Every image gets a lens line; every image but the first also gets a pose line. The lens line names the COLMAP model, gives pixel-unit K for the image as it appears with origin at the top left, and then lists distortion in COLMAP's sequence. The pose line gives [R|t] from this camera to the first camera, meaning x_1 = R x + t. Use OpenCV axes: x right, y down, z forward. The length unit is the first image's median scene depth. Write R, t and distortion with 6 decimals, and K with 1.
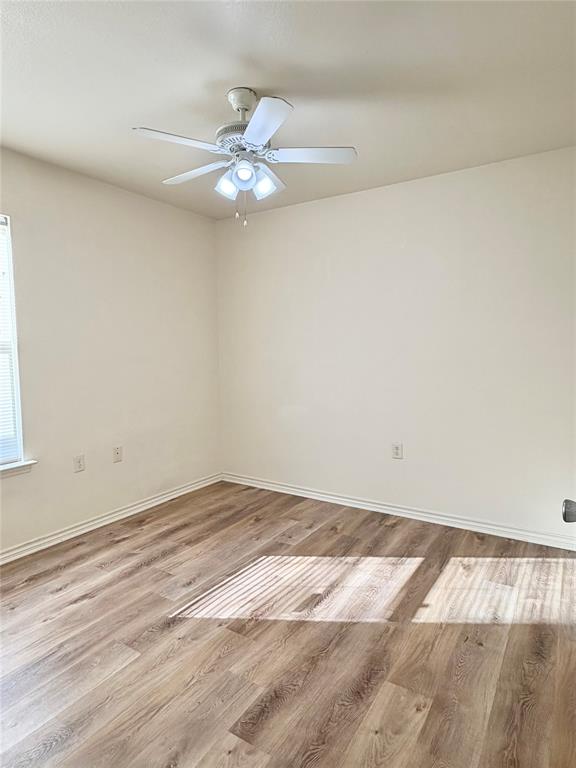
lens RADIAL K [[452.5, 0, 287.2], [0, 452.5, 381.7], [0, 0, 1]] dist [-0.002691, 0.001384]
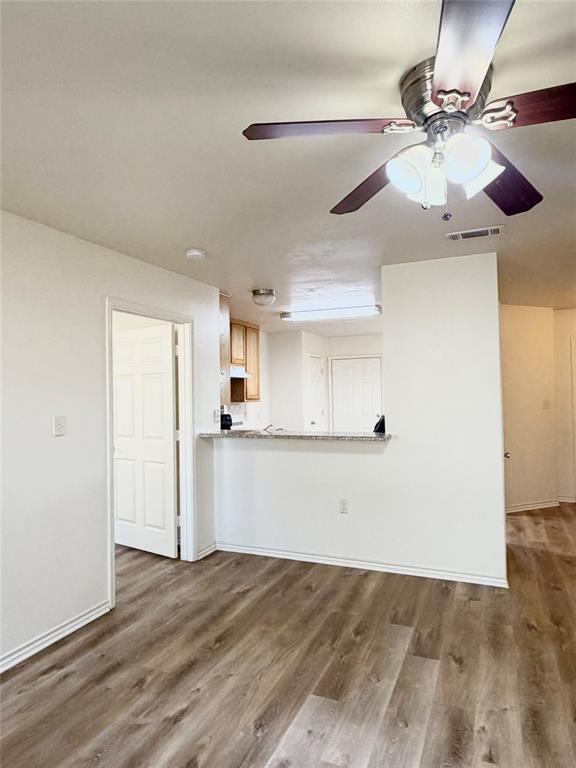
lens RADIAL K [[494.6, 0, 285.1], [0, 494.6, 384.7], [0, 0, 1]] dist [-0.002771, 0.003497]
pose [[0.983975, 0.004574, 0.178246, -0.778098], [0.011809, 0.995804, -0.090743, -0.080931], [-0.177913, 0.091393, 0.979793, 0.400619]]
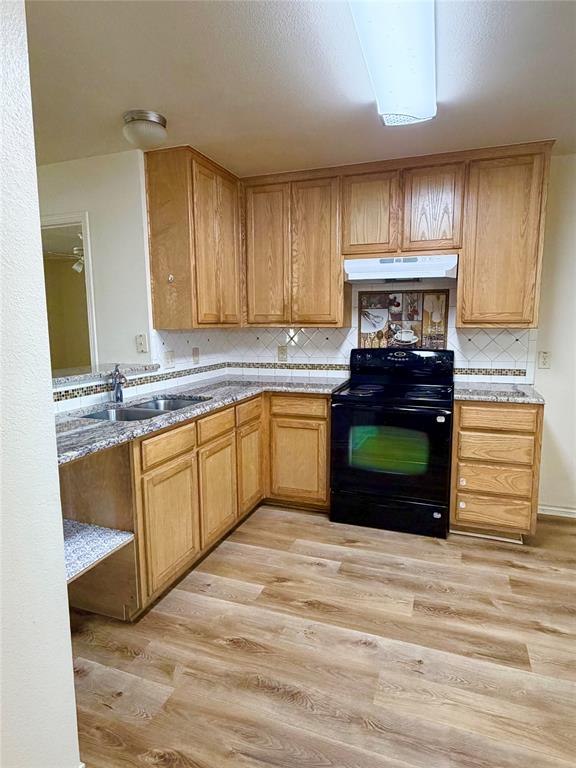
lens RADIAL K [[452.5, 0, 286.5], [0, 452.5, 384.8], [0, 0, 1]] dist [-0.002691, 0.001384]
pose [[0.231416, 0.143686, -0.962186, 0.388108], [-0.072688, 0.988822, 0.130182, -0.190872], [0.970136, 0.039813, 0.239273, 2.113206]]
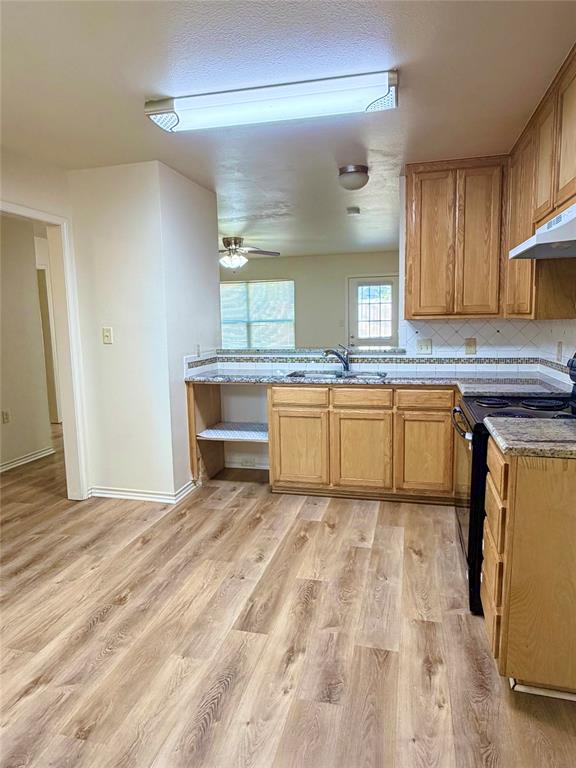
lens RADIAL K [[491.2, 0, 285.6], [0, 491.2, 385.1], [0, 0, 1]] dist [0.005493, 0.001183]
pose [[-0.945674, 0.075790, -0.316158, 0.059818], [0.008457, 0.977854, 0.209117, -0.271918], [0.325005, 0.195083, -0.925372, 3.256926]]
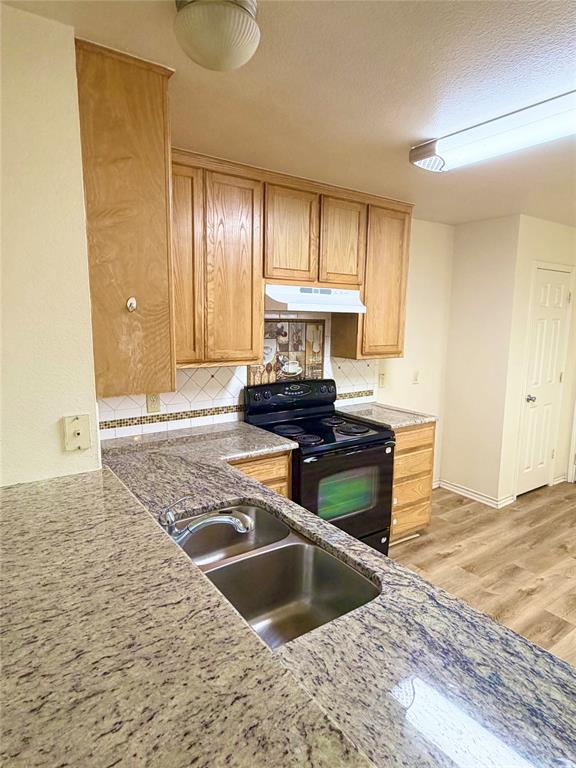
lens RADIAL K [[452.5, 0, 285.3], [0, 452.5, 386.5], [0, 0, 1]] dist [-0.002691, 0.001384]
pose [[0.928000, 0.078502, -0.364216, -0.303297], [-0.051134, 0.995136, 0.084200, -0.231984], [0.369054, -0.059514, 0.927500, 1.651829]]
